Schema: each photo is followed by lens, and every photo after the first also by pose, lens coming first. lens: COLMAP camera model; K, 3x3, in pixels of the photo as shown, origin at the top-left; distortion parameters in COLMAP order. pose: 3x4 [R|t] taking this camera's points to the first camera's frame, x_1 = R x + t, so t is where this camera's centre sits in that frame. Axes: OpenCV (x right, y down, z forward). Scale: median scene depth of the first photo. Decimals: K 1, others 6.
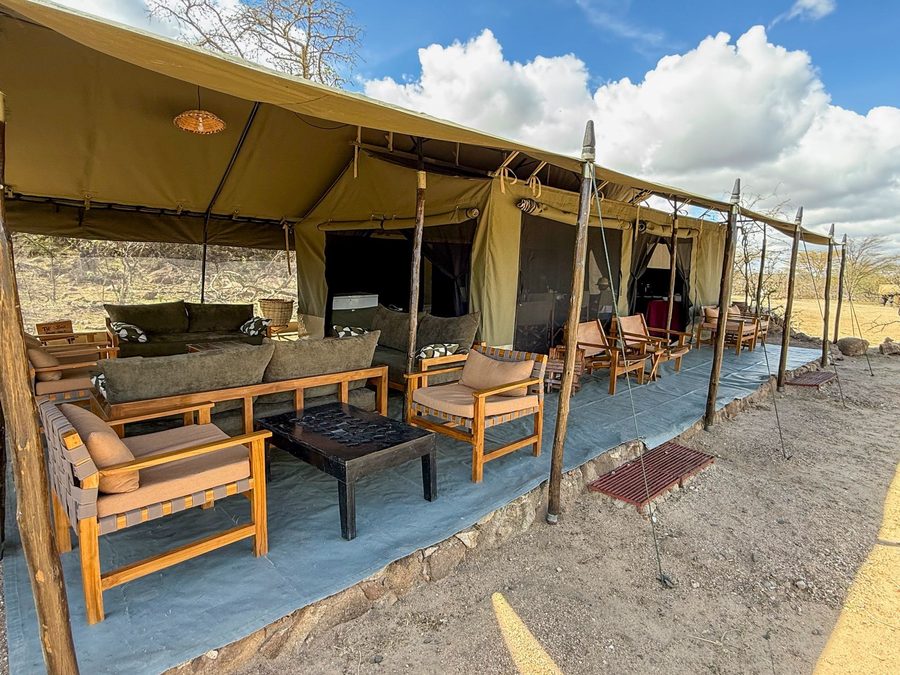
lens RADIAL K [[481.2, 0, 449.5], [0, 481.2, 331.3], [0, 0, 1]] dist [0.000269, -0.000949]
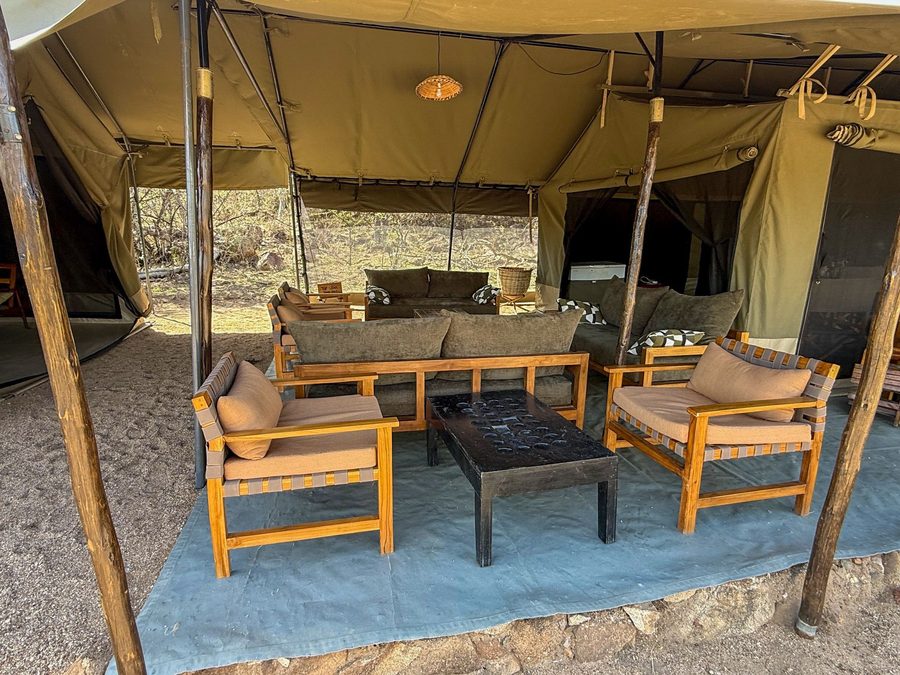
lens RADIAL K [[481.2, 0, 449.5], [0, 481.2, 331.3], [0, 0, 1]] dist [0.000269, -0.000949]
pose [[0.854033, 0.087894, -0.512739, 0.087356], [-0.055374, 0.995383, 0.078396, -0.015816], [0.517263, -0.038561, 0.854958, 0.200412]]
